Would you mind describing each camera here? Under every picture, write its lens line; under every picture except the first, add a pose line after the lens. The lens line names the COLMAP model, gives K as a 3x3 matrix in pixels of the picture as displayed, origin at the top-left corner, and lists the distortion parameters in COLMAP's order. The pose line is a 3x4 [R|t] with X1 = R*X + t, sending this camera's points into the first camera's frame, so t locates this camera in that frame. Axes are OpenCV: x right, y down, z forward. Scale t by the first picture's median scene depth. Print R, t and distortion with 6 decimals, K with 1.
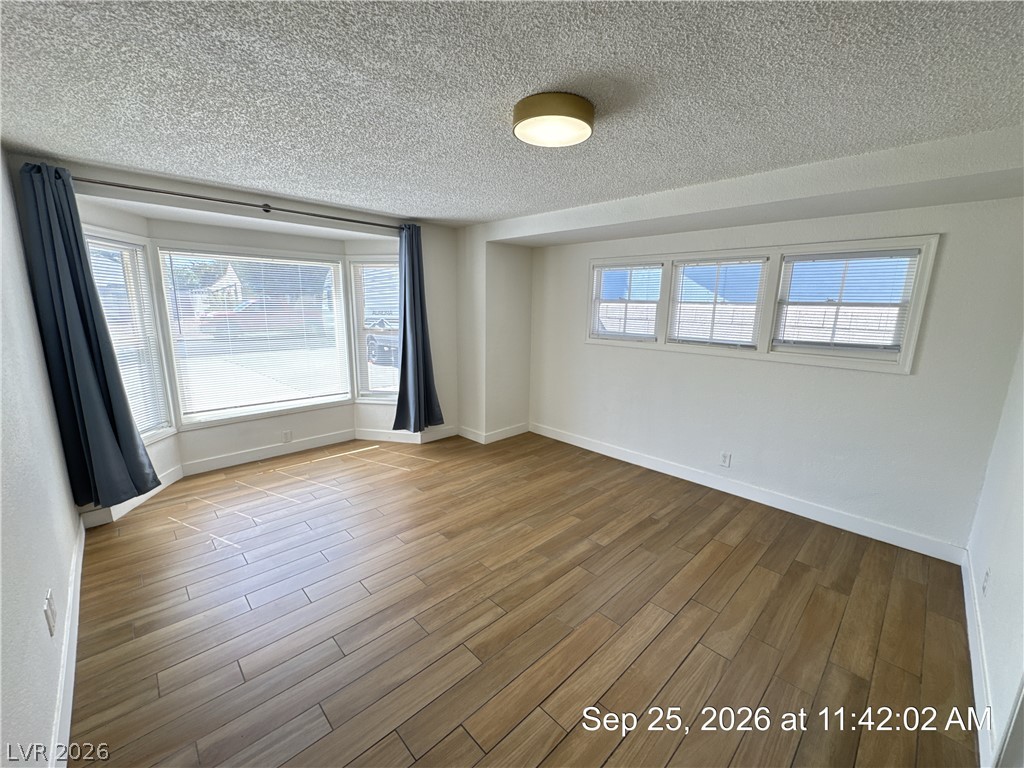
lens RADIAL K [[409.8, 0, 514.1], [0, 409.8, 385.1], [0, 0, 1]] dist [-0.003581, 0.000541]
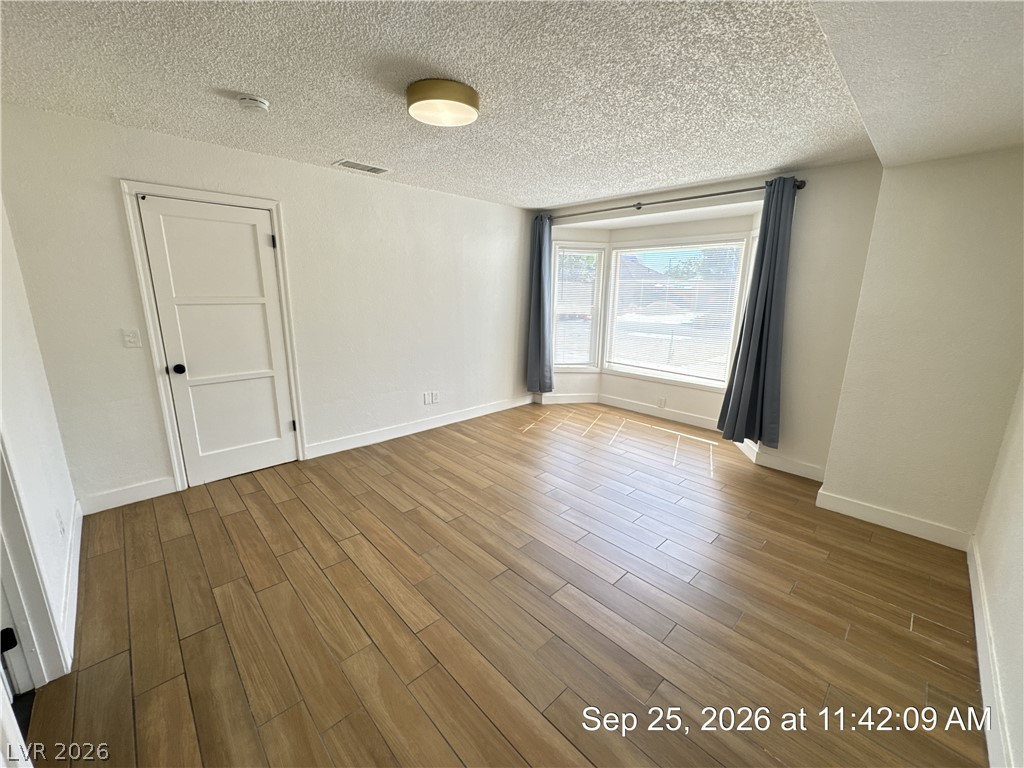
lens RADIAL K [[409.8, 0, 511.3], [0, 409.8, 385.0], [0, 0, 1]] dist [-0.003581, 0.000541]
pose [[-0.004518, 0.212548, -0.977140, 0.711112], [-0.207714, 0.955638, 0.208831, -0.093153], [0.978179, 0.203909, 0.039831, 0.676570]]
